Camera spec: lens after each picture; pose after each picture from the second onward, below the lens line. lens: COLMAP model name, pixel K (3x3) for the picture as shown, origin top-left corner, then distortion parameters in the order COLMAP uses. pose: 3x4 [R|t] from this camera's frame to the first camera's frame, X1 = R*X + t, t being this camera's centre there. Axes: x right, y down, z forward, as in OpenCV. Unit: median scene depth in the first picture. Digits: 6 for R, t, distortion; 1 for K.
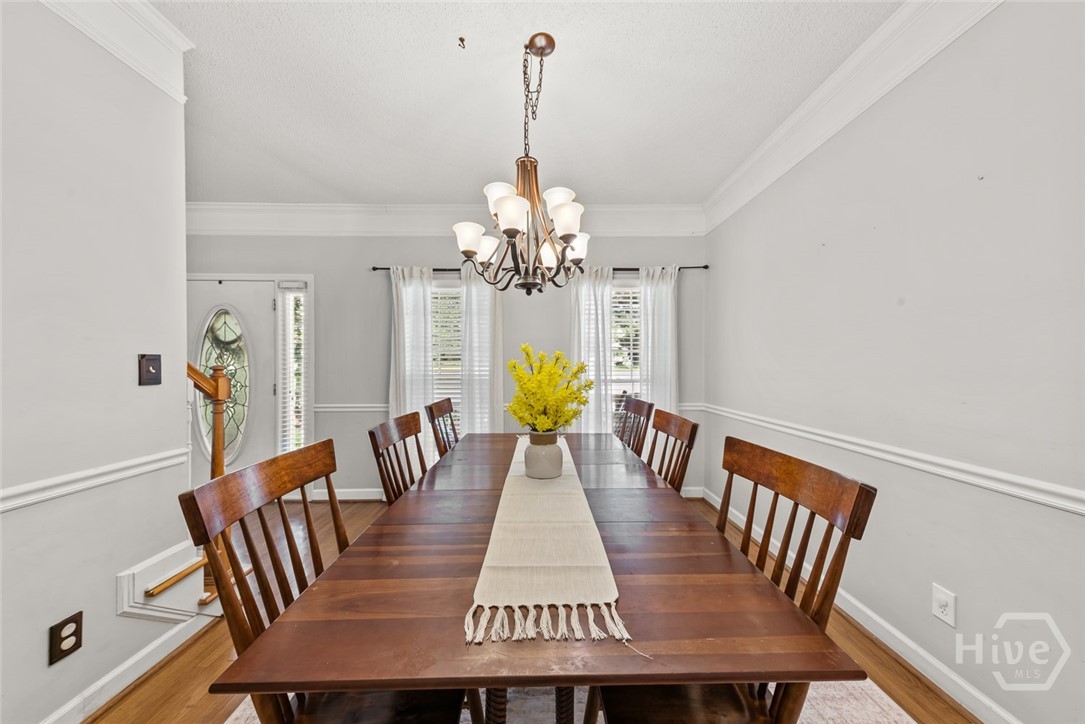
lens RADIAL K [[372.2, 0, 542.6], [0, 372.2, 368.6], [0, 0, 1]] dist [0.000507, -0.000011]
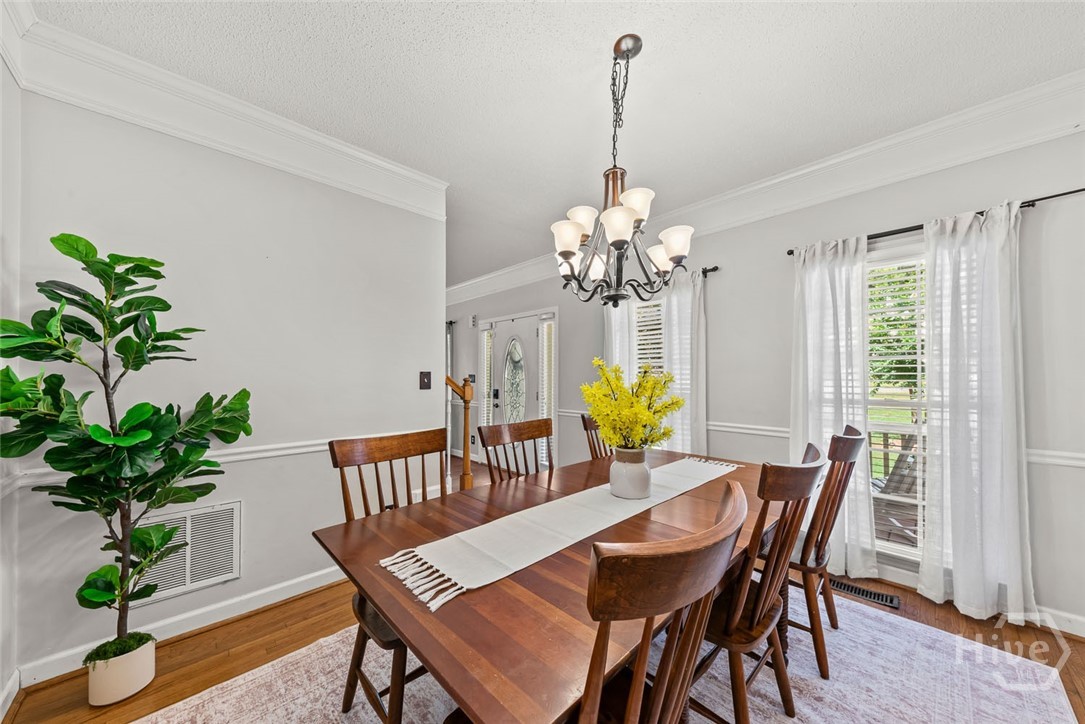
lens RADIAL K [[380.5, 0, 542.4], [0, 380.5, 376.4], [0, 0, 1]] dist [0.000680, -0.000013]
pose [[0.671541, -0.000665, -0.740967, 0.572564], [-0.009056, 0.999918, -0.009104, -0.004352], [0.740912, 0.012824, 0.671480, 0.184560]]
